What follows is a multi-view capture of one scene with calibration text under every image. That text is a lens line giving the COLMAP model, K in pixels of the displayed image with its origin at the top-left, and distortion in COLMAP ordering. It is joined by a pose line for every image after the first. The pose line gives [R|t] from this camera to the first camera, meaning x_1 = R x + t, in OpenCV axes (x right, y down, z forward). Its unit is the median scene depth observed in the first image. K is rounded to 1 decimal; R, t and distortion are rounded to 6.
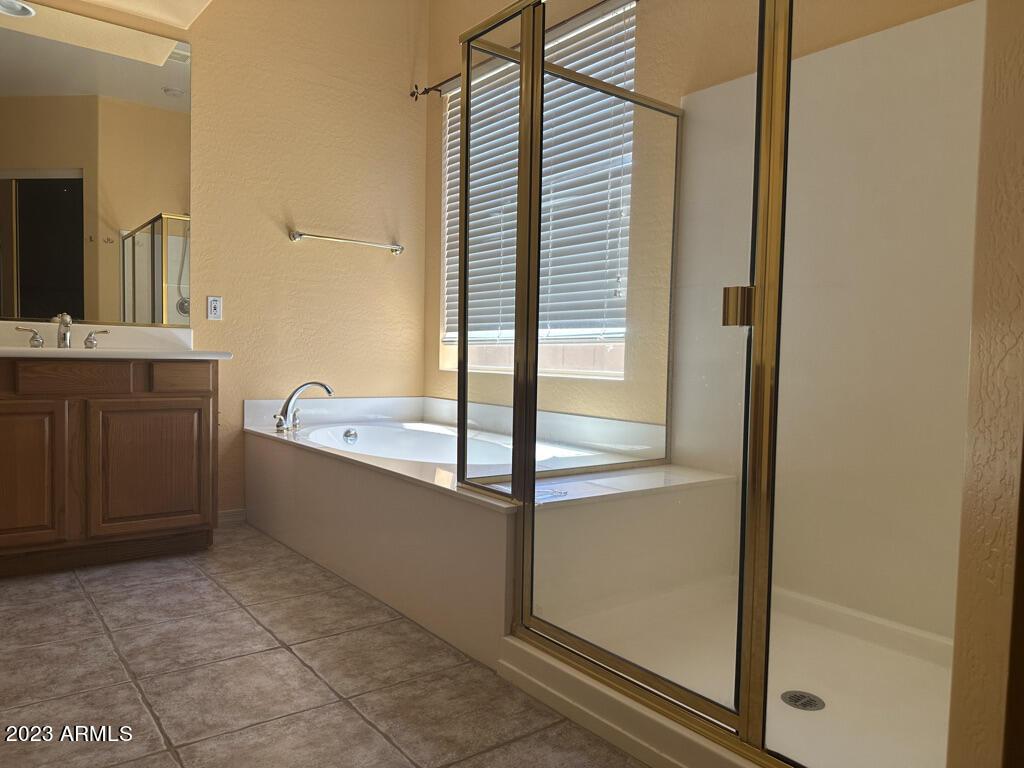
lens RADIAL K [[718.2, 0, 515.9], [0, 718.2, 390.6], [0, 0, 1]] dist [0.062253, -0.082211]
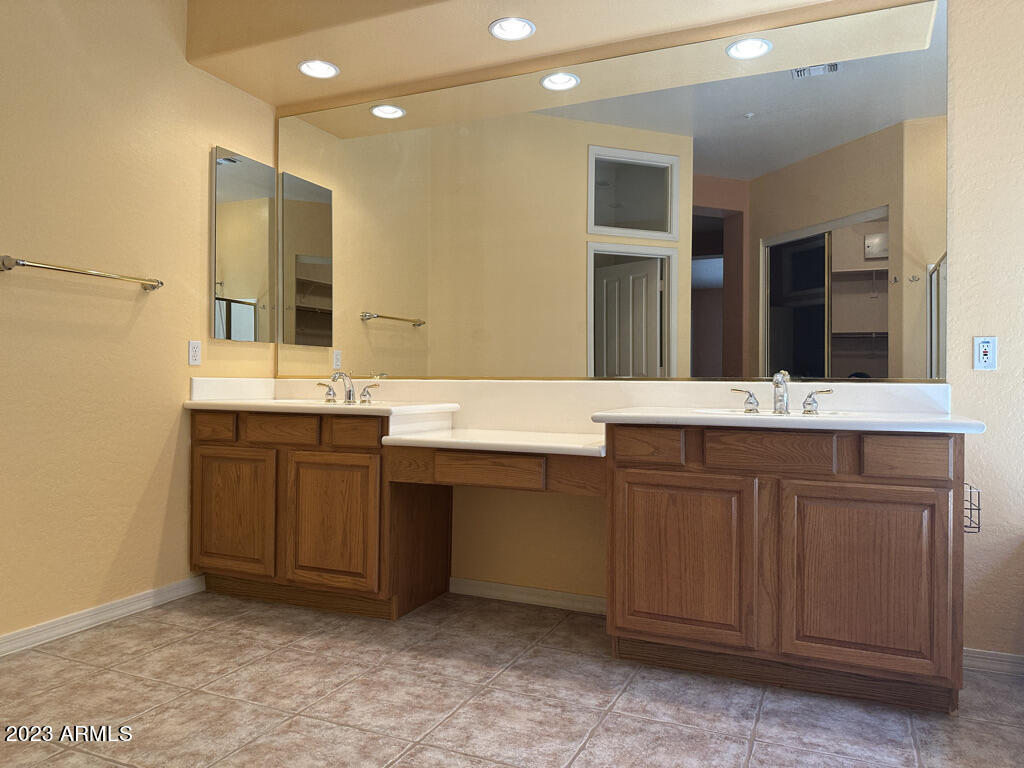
lens RADIAL K [[718.2, 0, 517.8], [0, 718.2, 378.9], [0, 0, 1]] dist [0.062253, -0.082211]
pose [[0.461962, -0.024351, -0.886565, -0.009576], [-0.041019, 0.997967, -0.048784, -0.046961], [0.885951, 0.058902, 0.460024, 0.361649]]
